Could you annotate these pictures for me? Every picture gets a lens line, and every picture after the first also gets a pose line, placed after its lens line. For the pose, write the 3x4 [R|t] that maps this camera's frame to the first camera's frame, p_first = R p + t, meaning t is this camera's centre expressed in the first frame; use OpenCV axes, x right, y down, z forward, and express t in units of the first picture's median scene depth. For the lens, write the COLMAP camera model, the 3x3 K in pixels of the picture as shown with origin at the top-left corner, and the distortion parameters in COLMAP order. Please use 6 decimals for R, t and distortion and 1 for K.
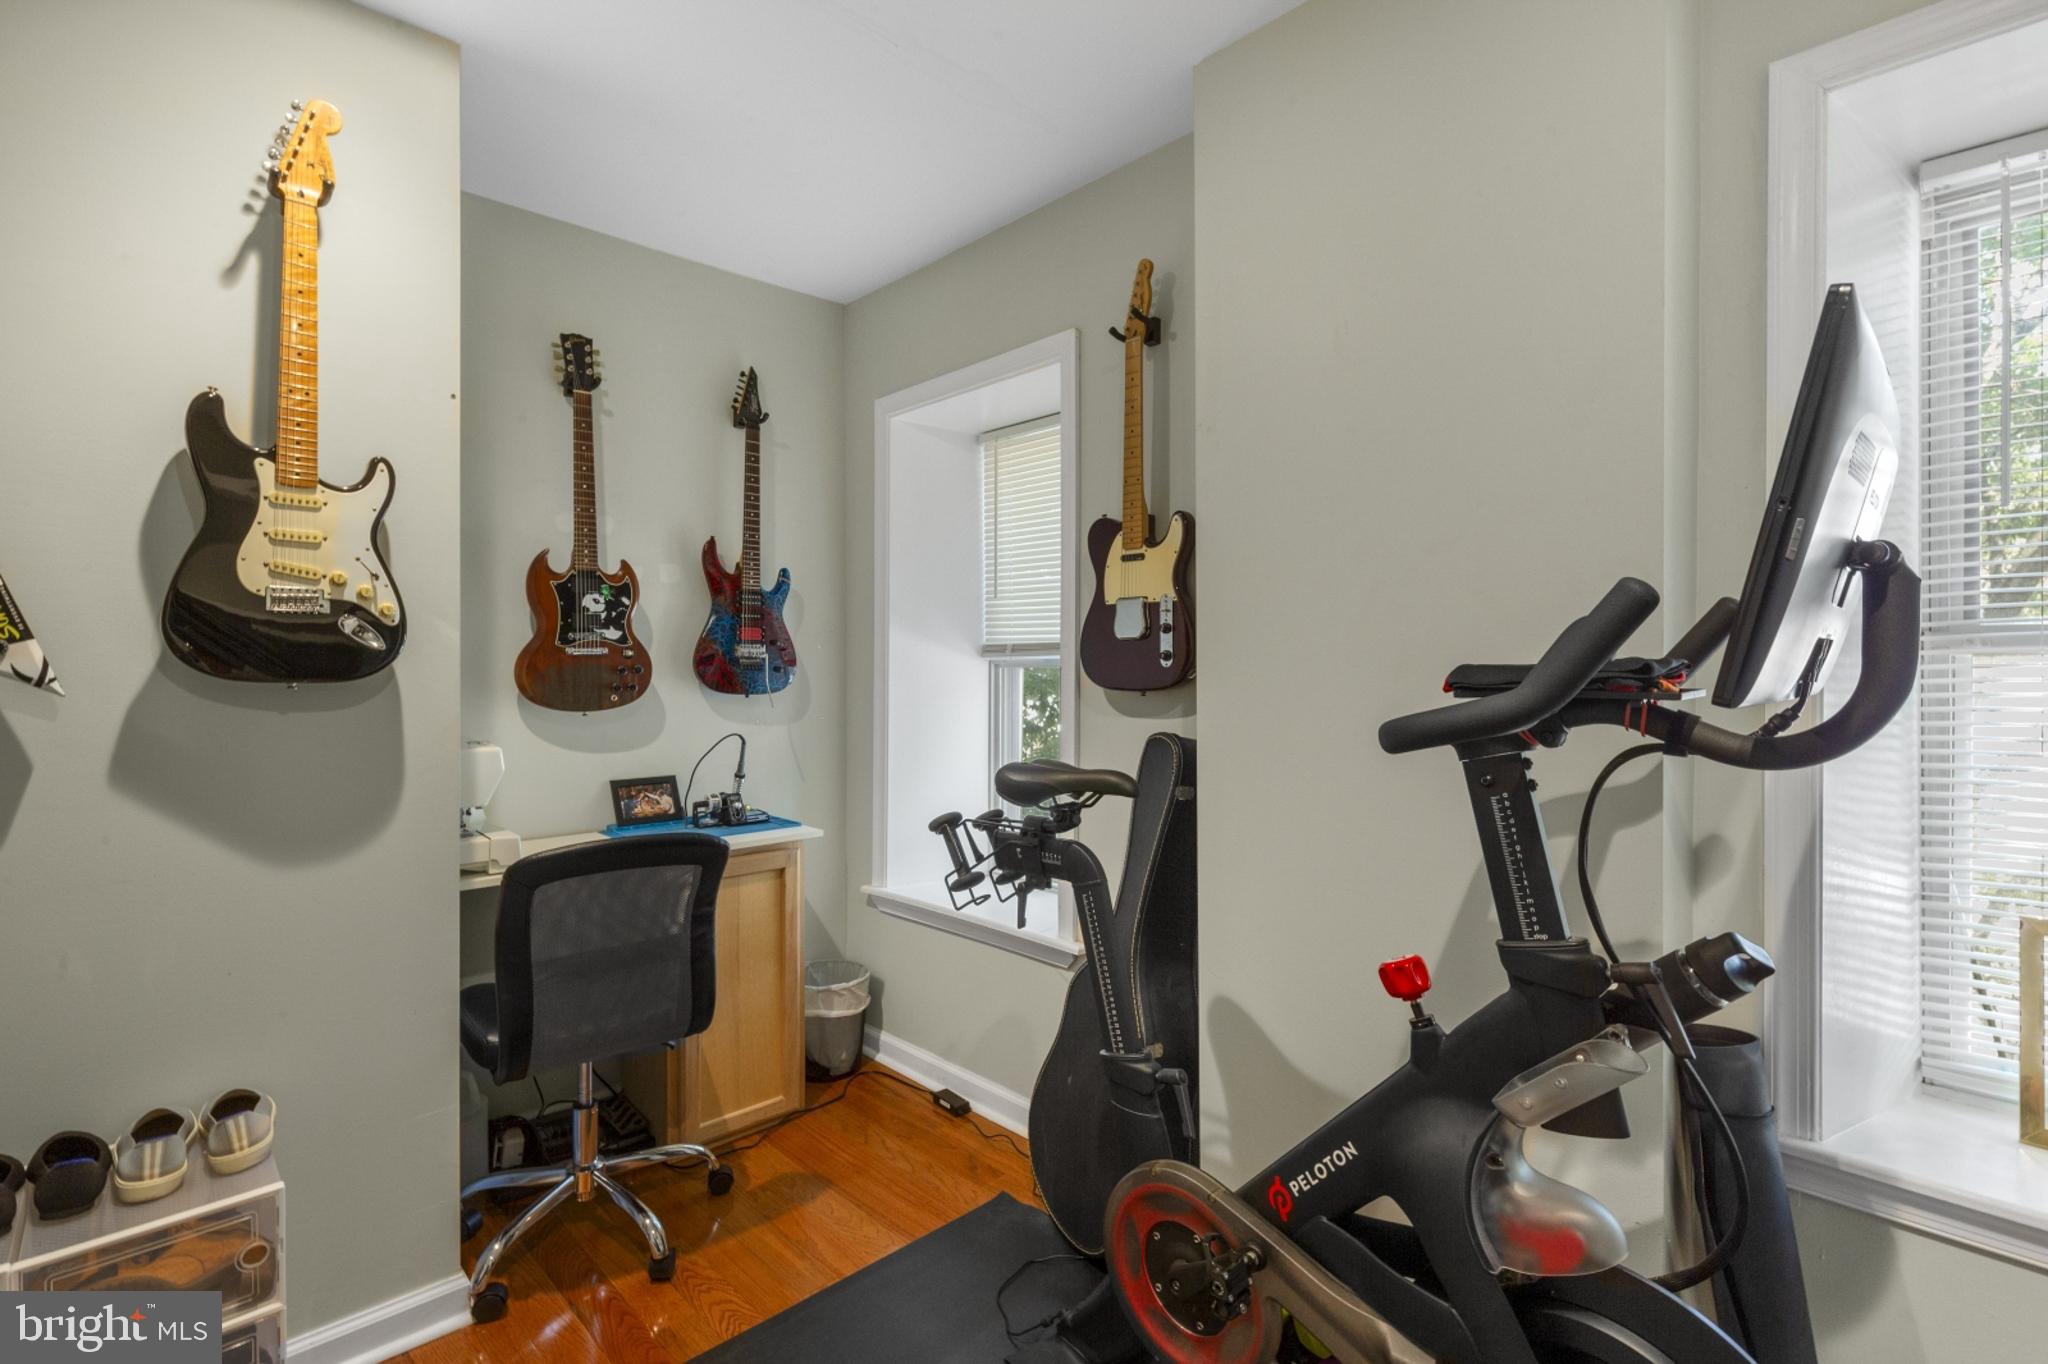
lens RADIAL K [[937.2, 0, 1018.0], [0, 937.2, 668.3], [0, 0, 1]] dist [-0.000006, -0.000500]
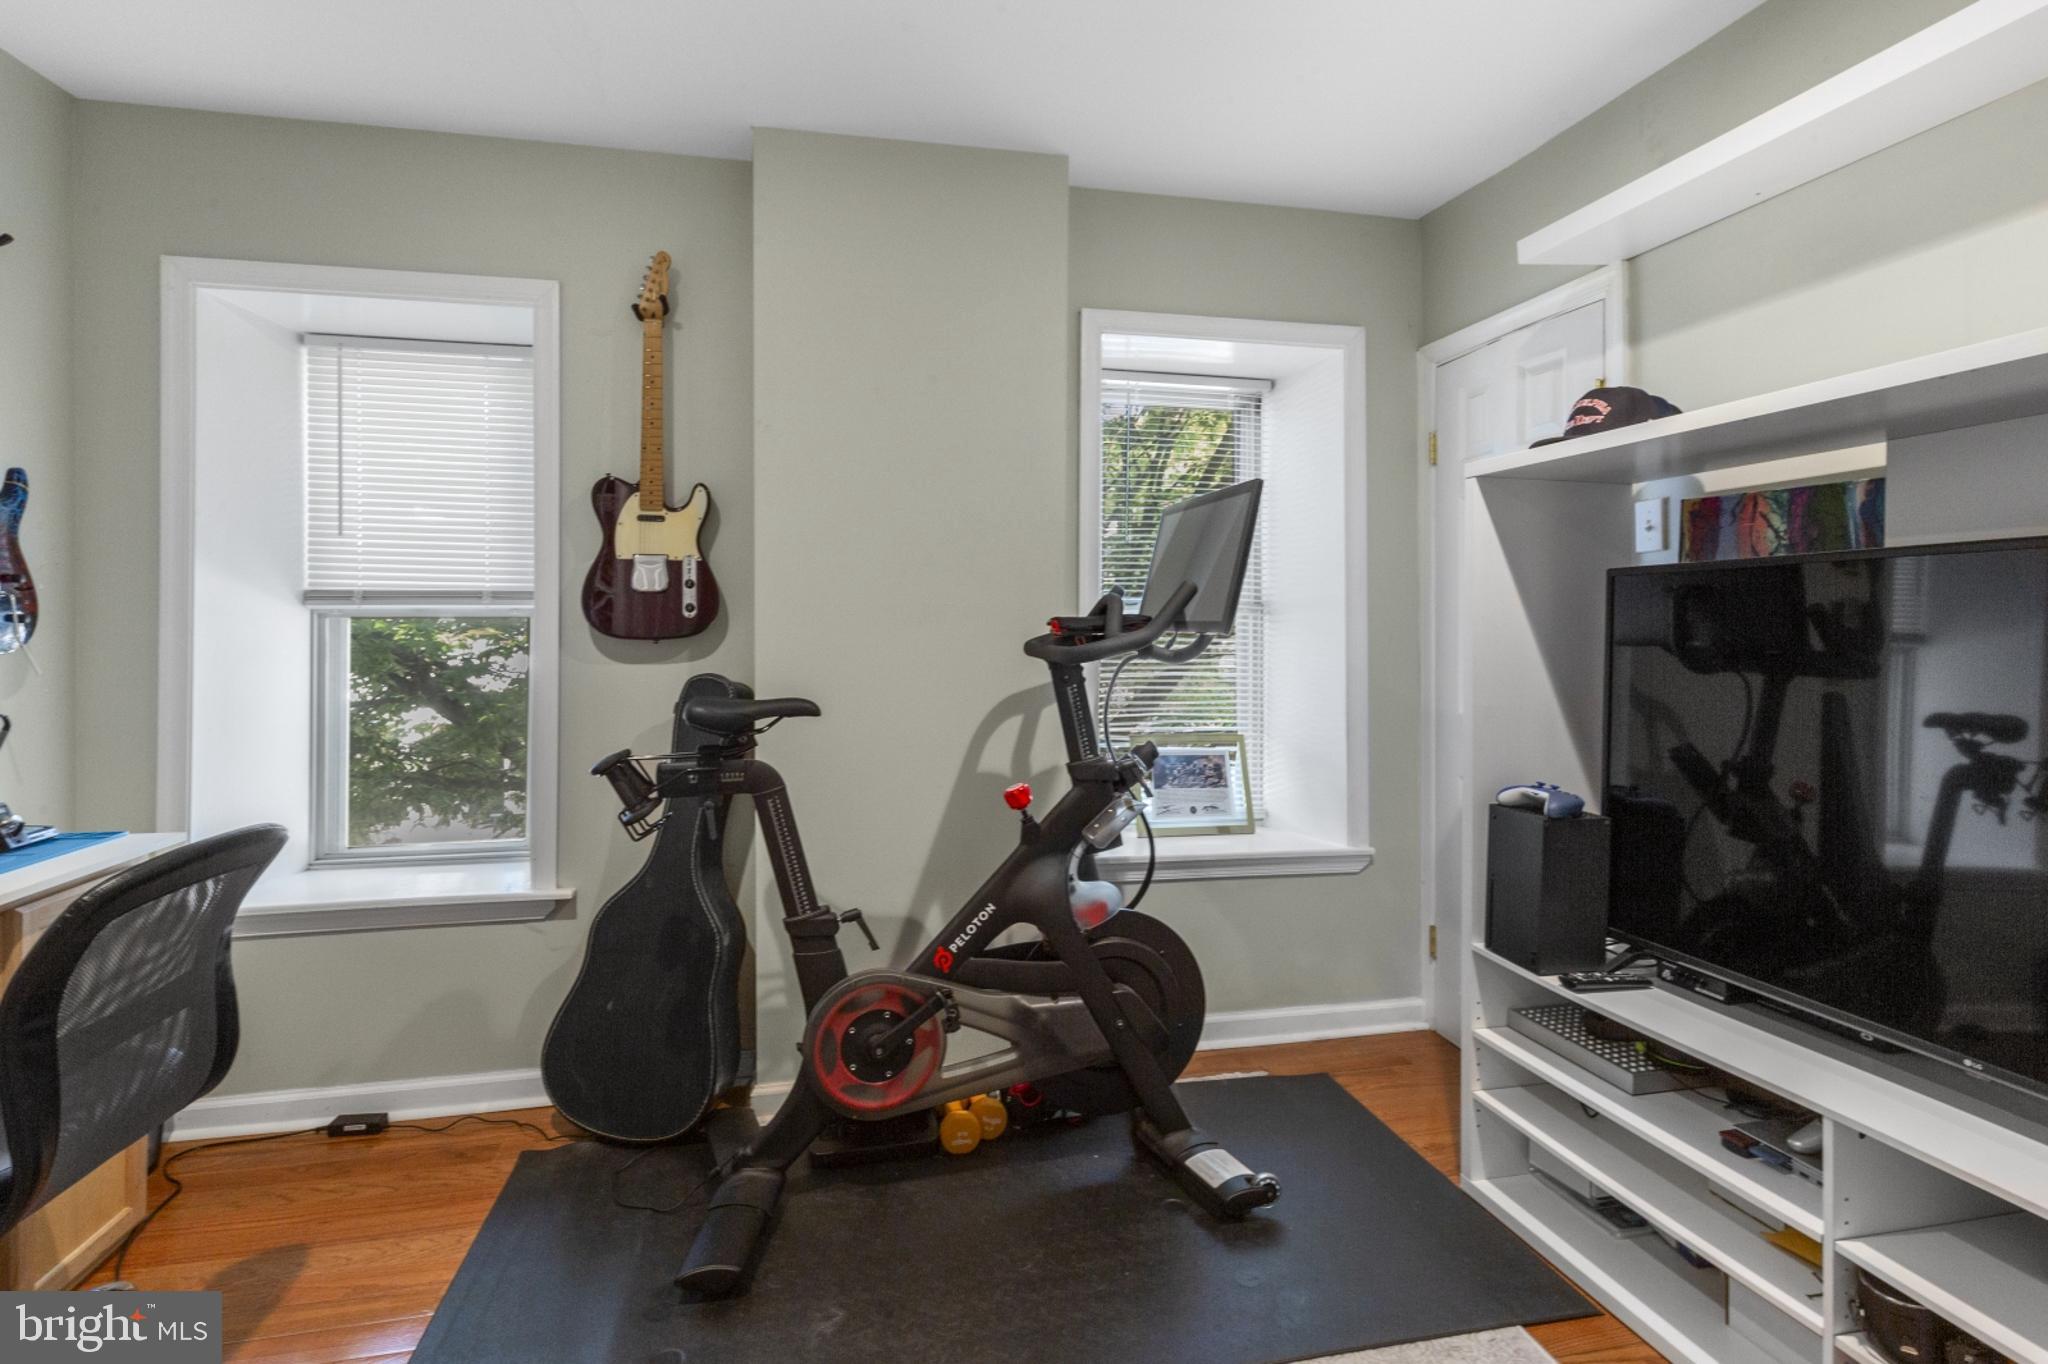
lens RADIAL K [[980.9, 0, 999.7], [0, 980.9, 643.2], [0, 0, 1]] dist [0.001216, -0.001646]
pose [[0.532248, -0.016471, 0.846428, -0.648984], [-0.000779, 0.999801, 0.019946, 0.005454], [-0.846588, -0.011276, 0.532130, 0.038254]]
